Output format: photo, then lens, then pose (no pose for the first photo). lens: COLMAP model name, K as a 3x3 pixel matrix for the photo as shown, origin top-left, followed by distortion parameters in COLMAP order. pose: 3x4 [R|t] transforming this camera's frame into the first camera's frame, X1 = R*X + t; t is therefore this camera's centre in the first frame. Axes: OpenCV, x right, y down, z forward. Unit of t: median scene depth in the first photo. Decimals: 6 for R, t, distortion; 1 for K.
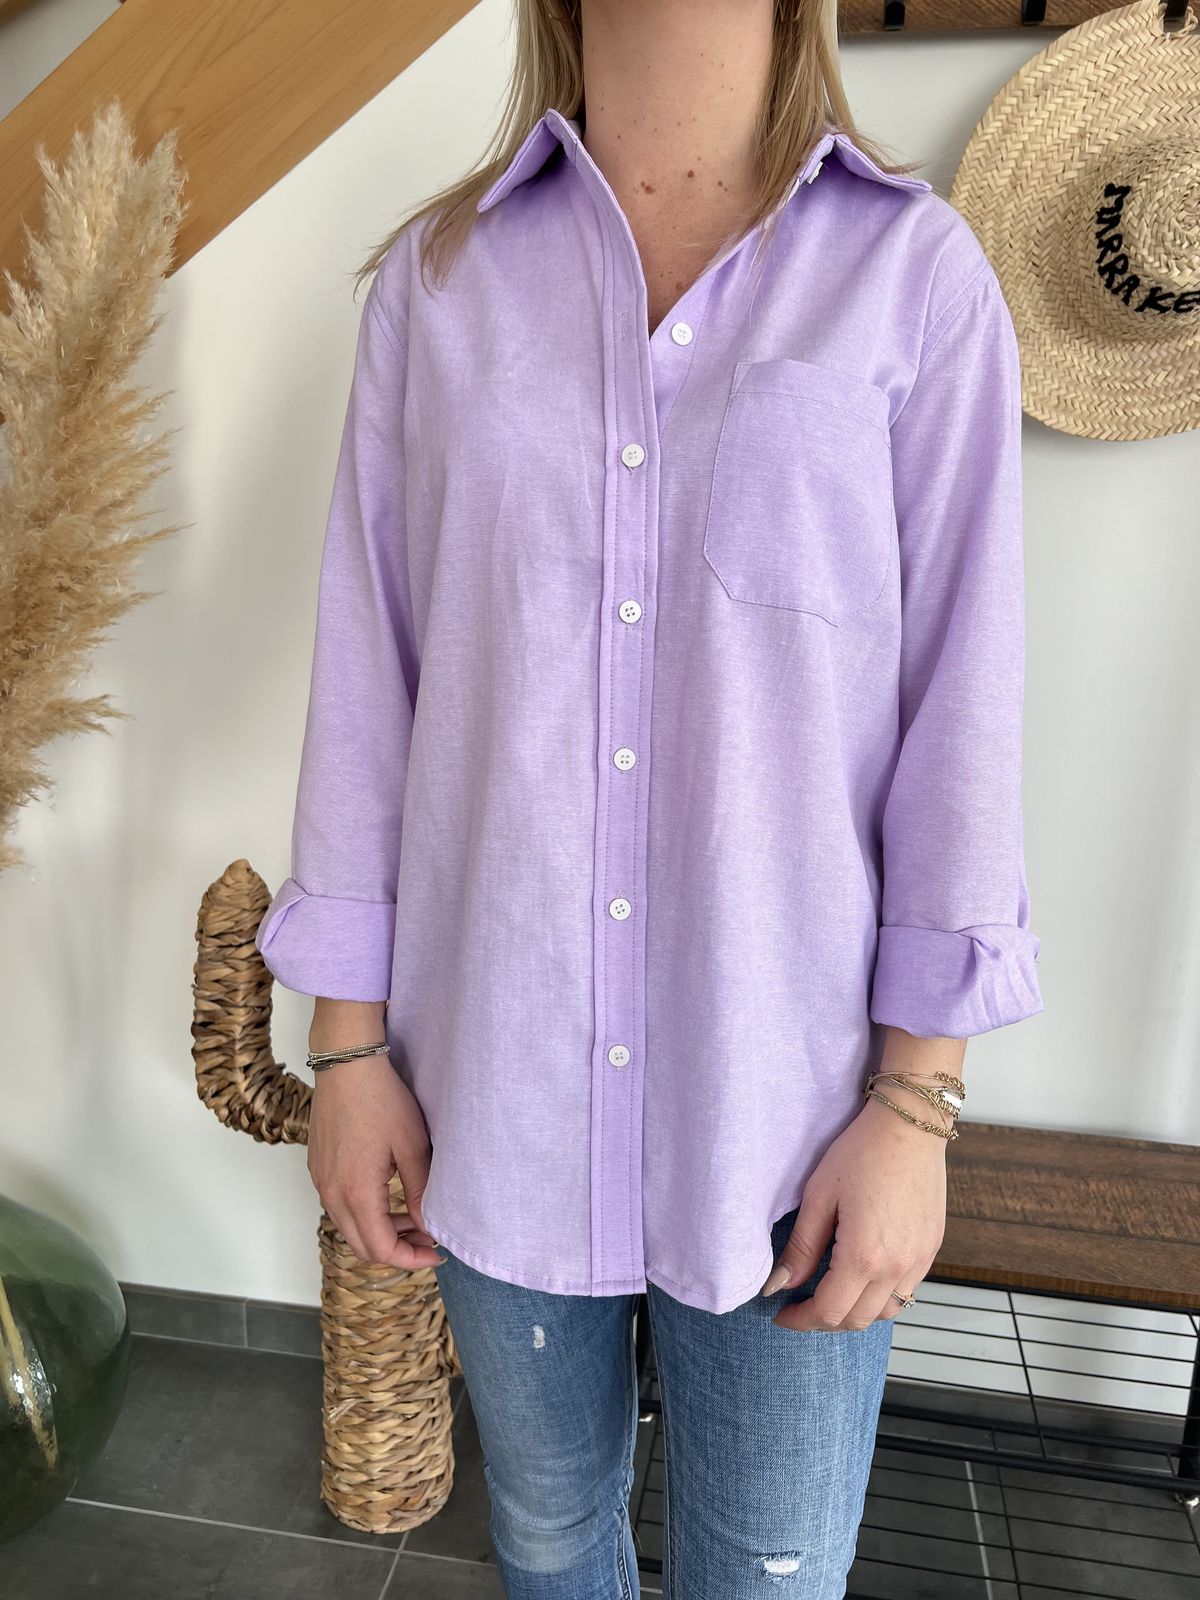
lens RADIAL K [[1215.5, 0, 606.4], [0, 1215.5, 797.8], [0, 0, 1]] dist [0.053002, -0.063738]
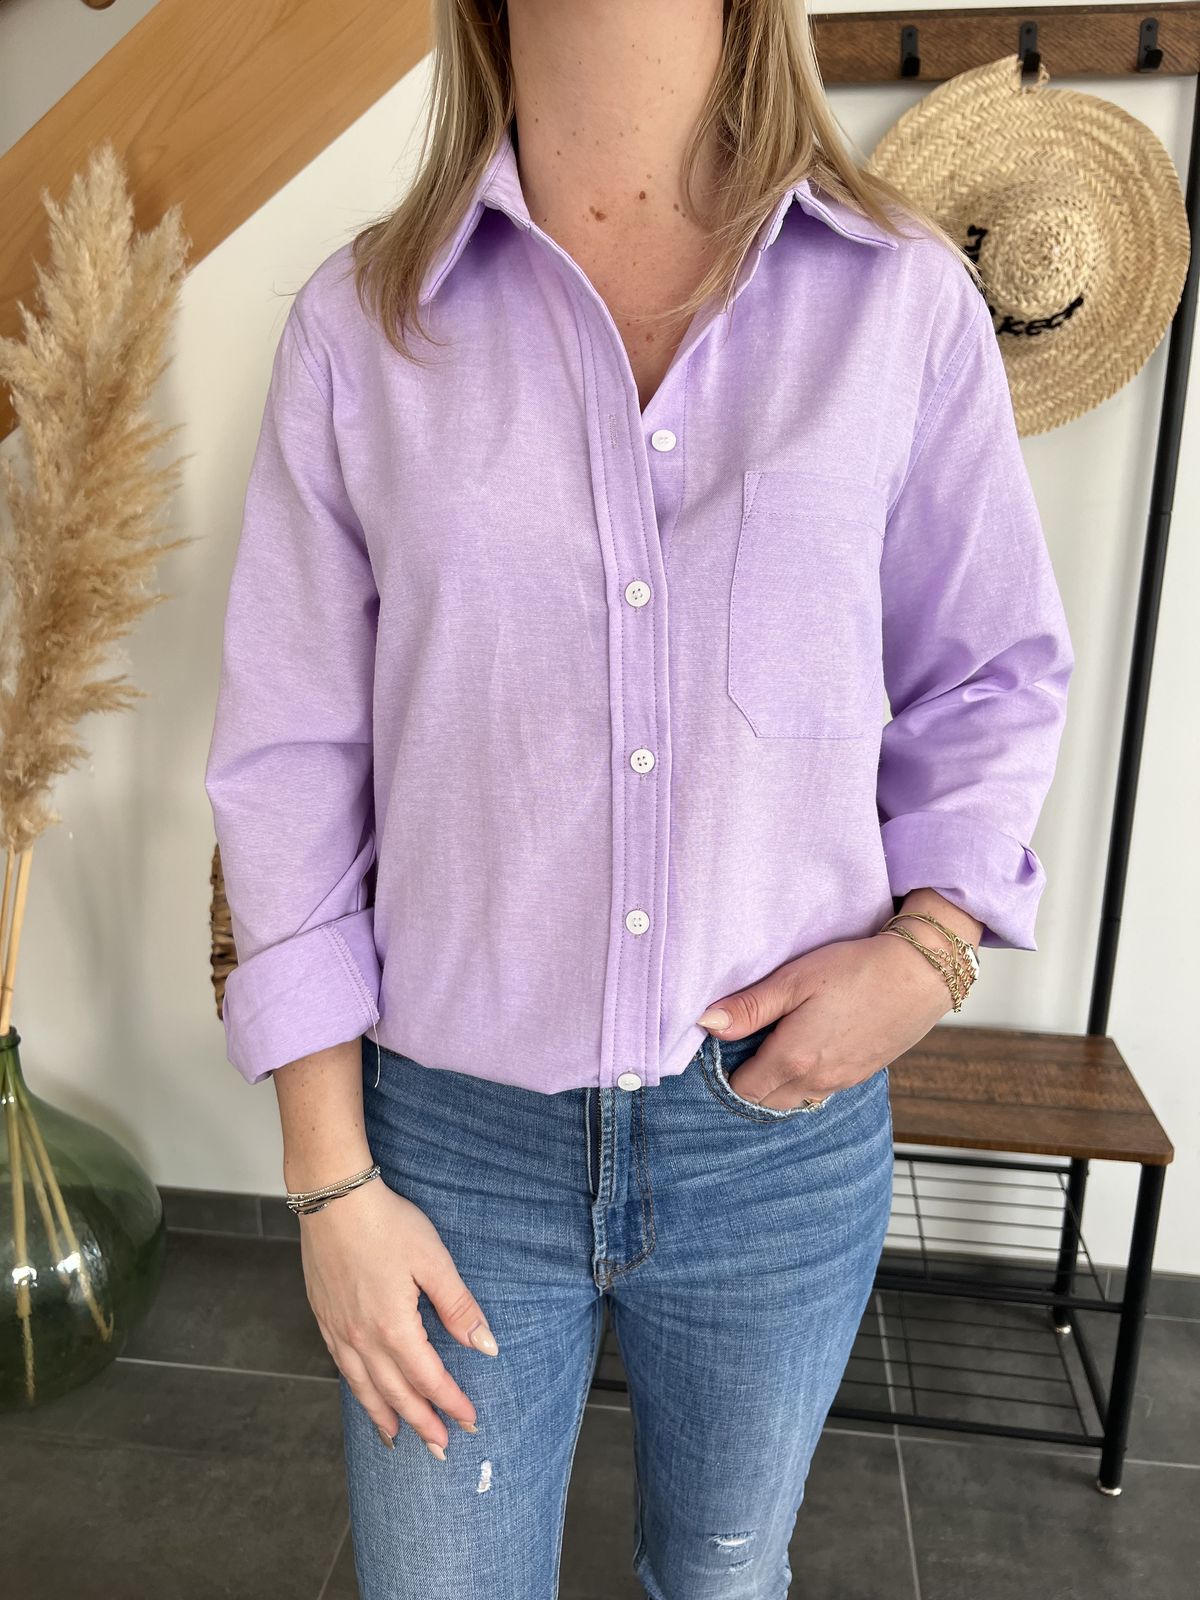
lens RADIAL K [[1215.5, 0, 605.8], [0, 1215.5, 812.7], [0, 0, 1]] dist [0.053002, -0.063738]
pose [[0.999409, -0.024620, 0.023975, 0.014322], [0.023151, 0.997945, 0.059754, -0.013384], [-0.025397, -0.059163, 0.997925, -0.176160]]
